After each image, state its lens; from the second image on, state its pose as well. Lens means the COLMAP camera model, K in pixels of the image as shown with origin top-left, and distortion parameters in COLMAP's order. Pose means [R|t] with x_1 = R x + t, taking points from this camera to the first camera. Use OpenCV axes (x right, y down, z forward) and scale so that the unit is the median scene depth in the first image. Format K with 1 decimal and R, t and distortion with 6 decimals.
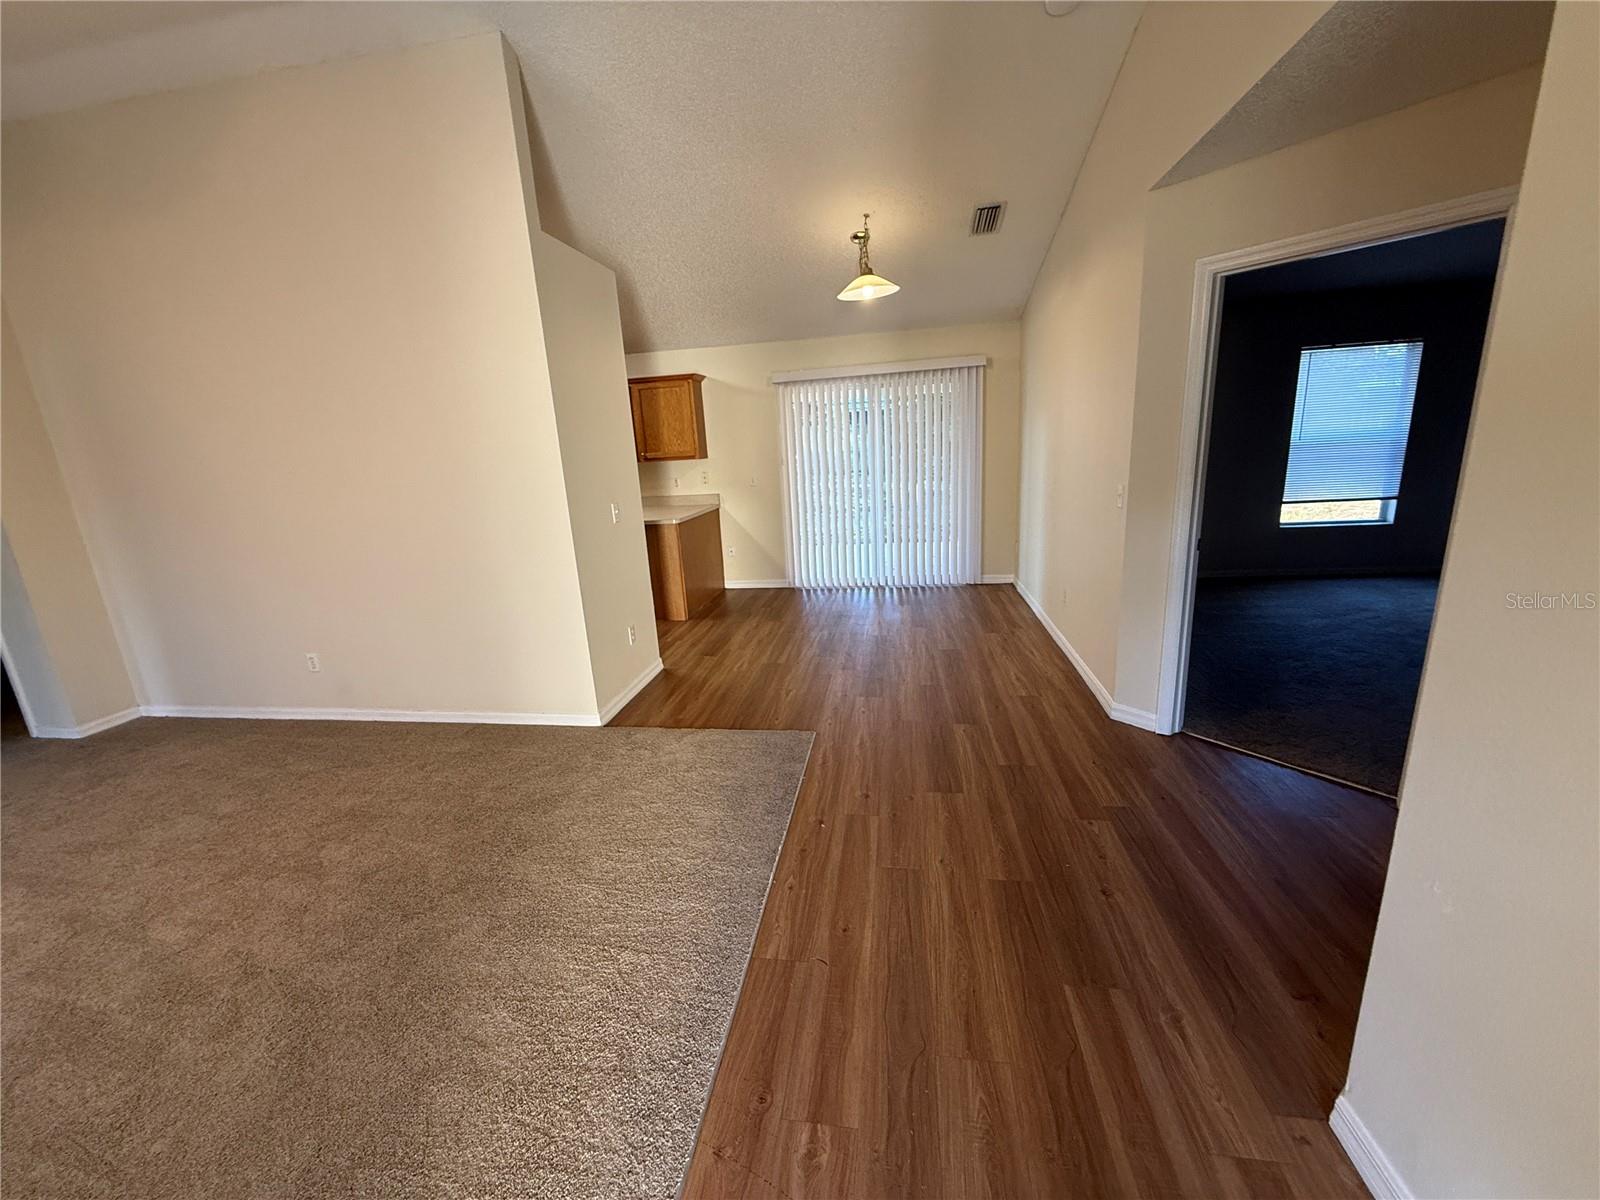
lens RADIAL K [[638.2, 0, 800.0], [0, 638.2, 600.0], [0, 0, 1]] dist [0.000433, 0.000232]
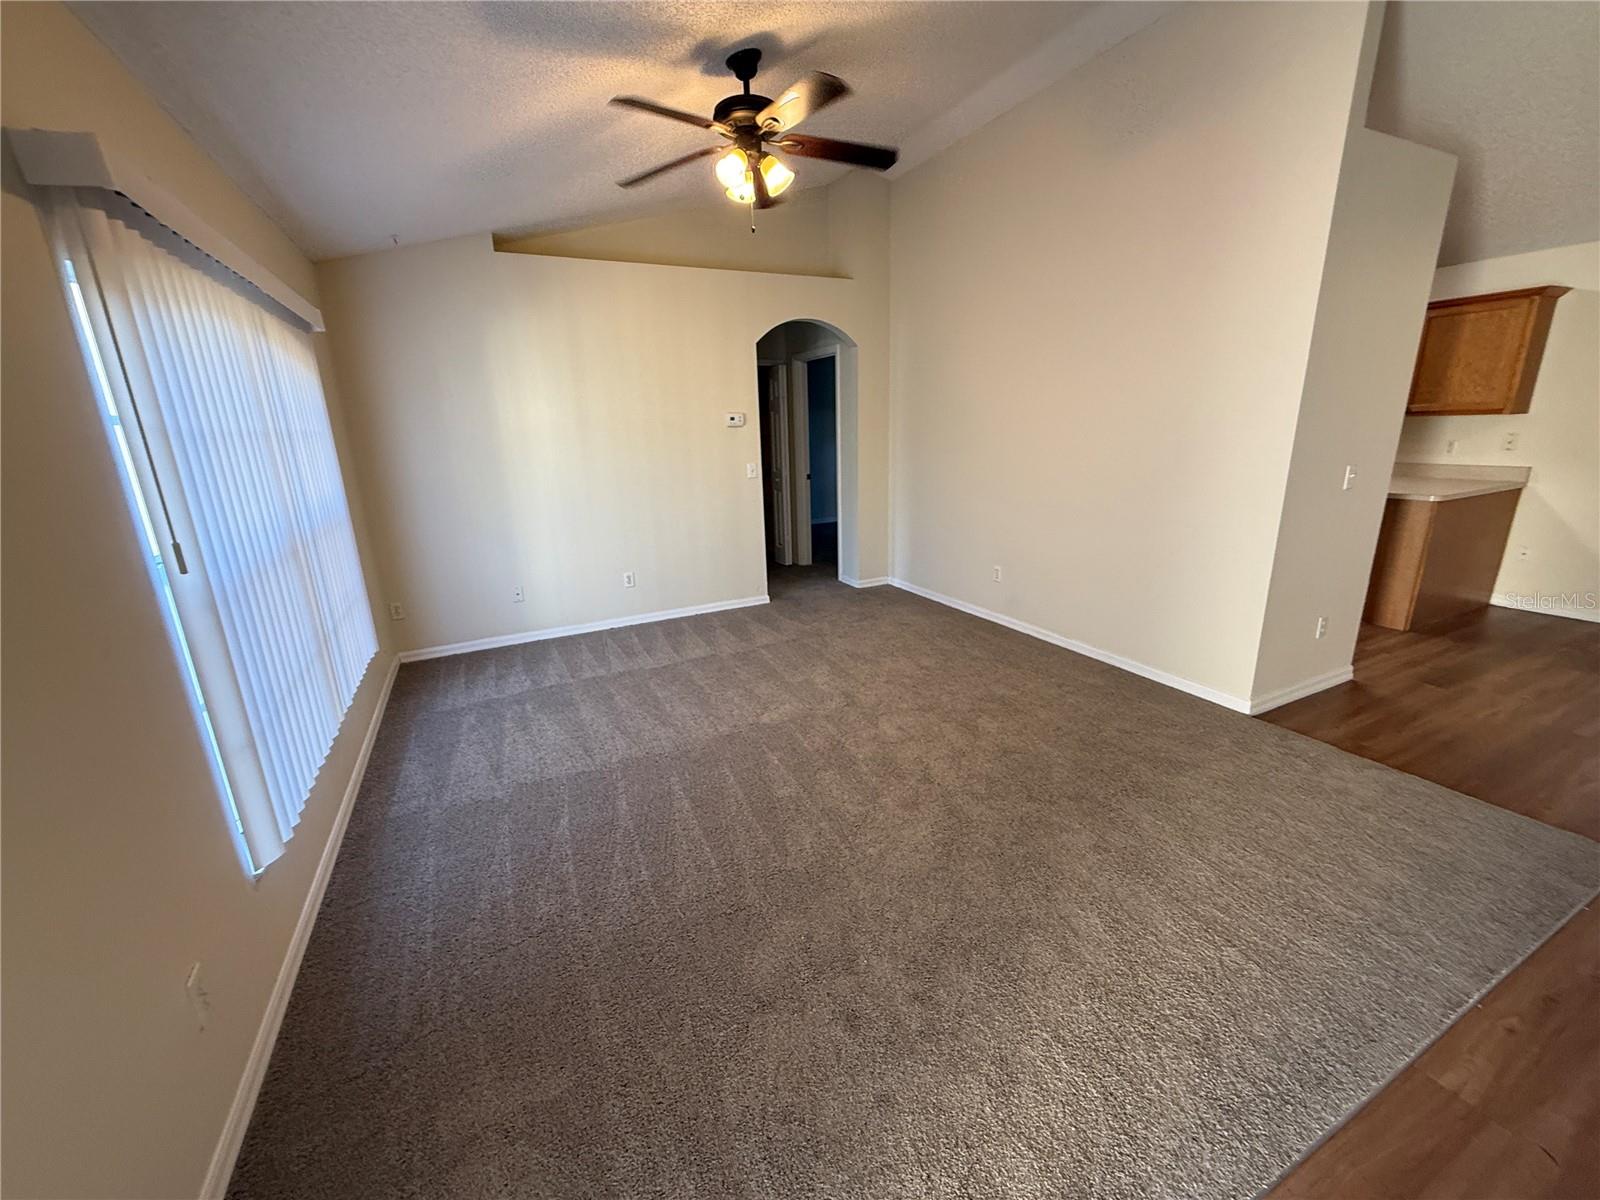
lens RADIAL K [[638.2, 0, 800.0], [0, 638.2, 600.0], [0, 0, 1]] dist [0.000433, 0.000232]
pose [[0.575341, 0.255404, -0.777015, -0.024511], [-0.197041, 0.965297, 0.171393, 0.015809], [0.793825, 0.054495, 0.605700, -0.049353]]
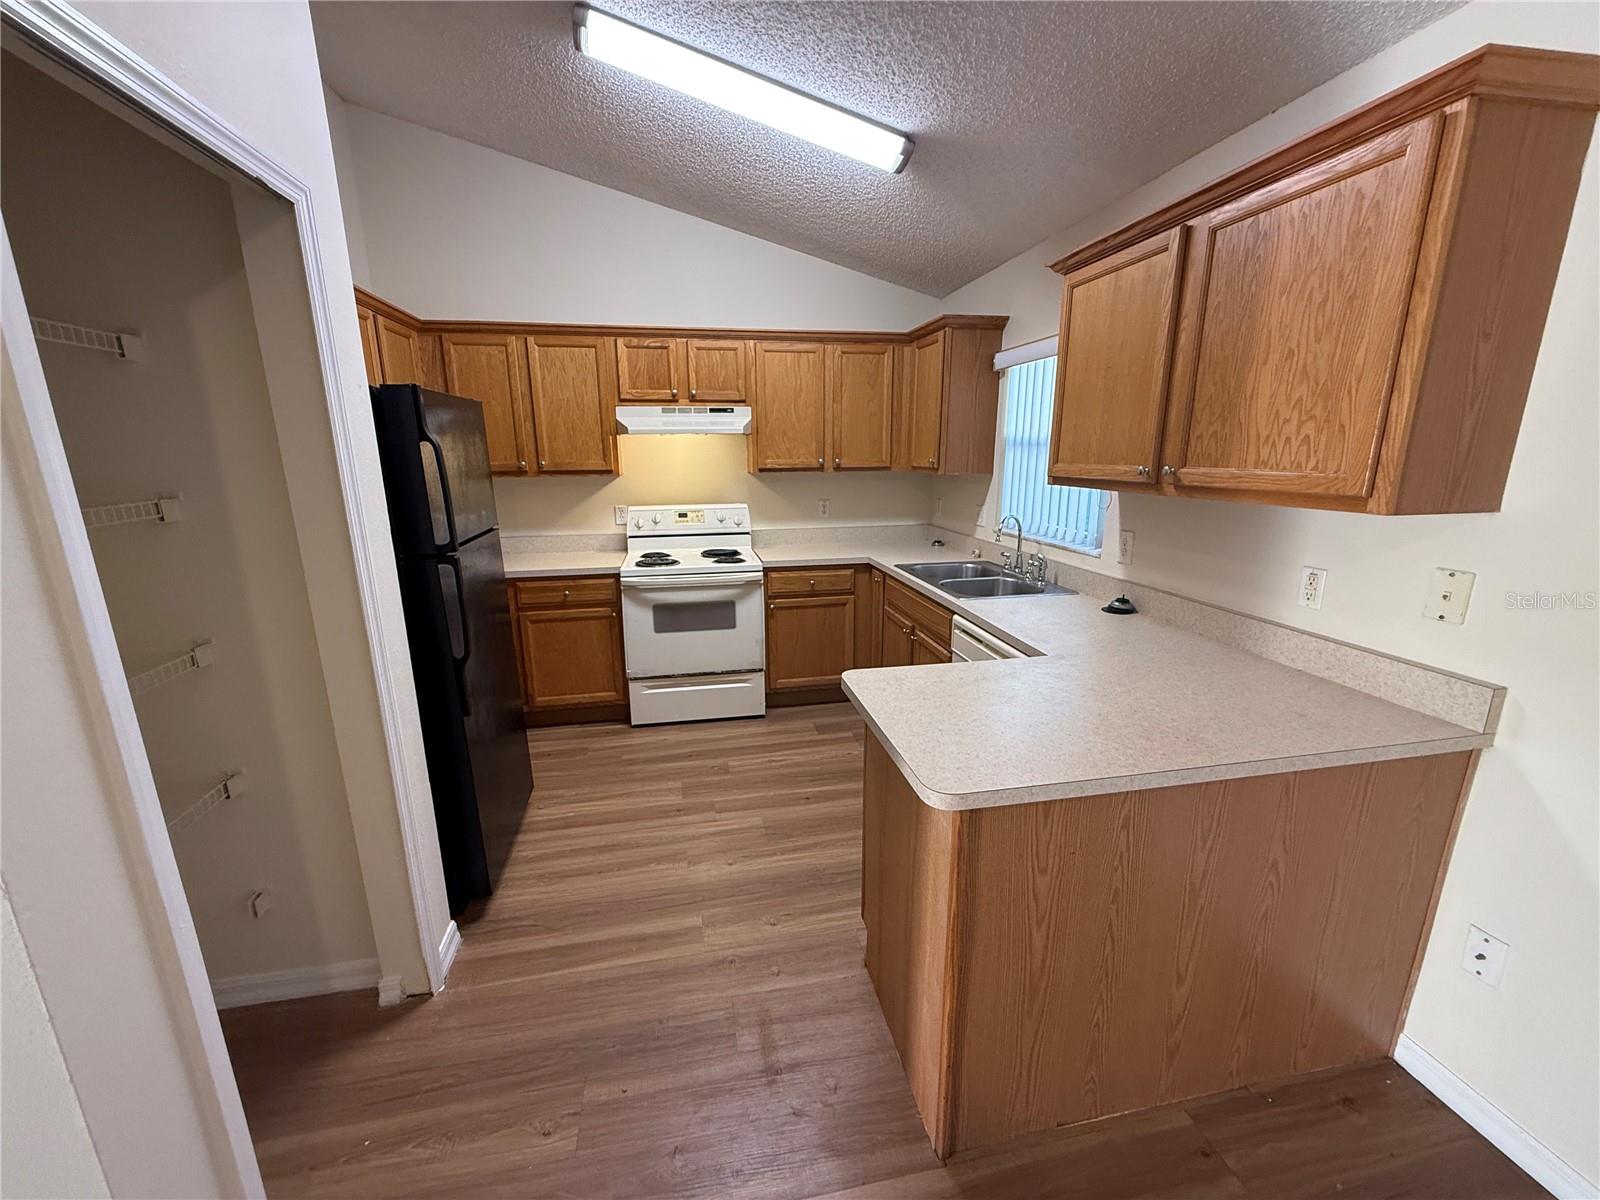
lens RADIAL K [[638.2, 0, 800.0], [0, 638.2, 600.0], [0, 0, 1]] dist [0.000433, 0.000232]
pose [[0.342835, 0.270375, -0.899645, -0.063174], [-0.236594, 0.951665, 0.195849, -0.412772], [0.909114, 0.145706, 0.390233, 1.625502]]
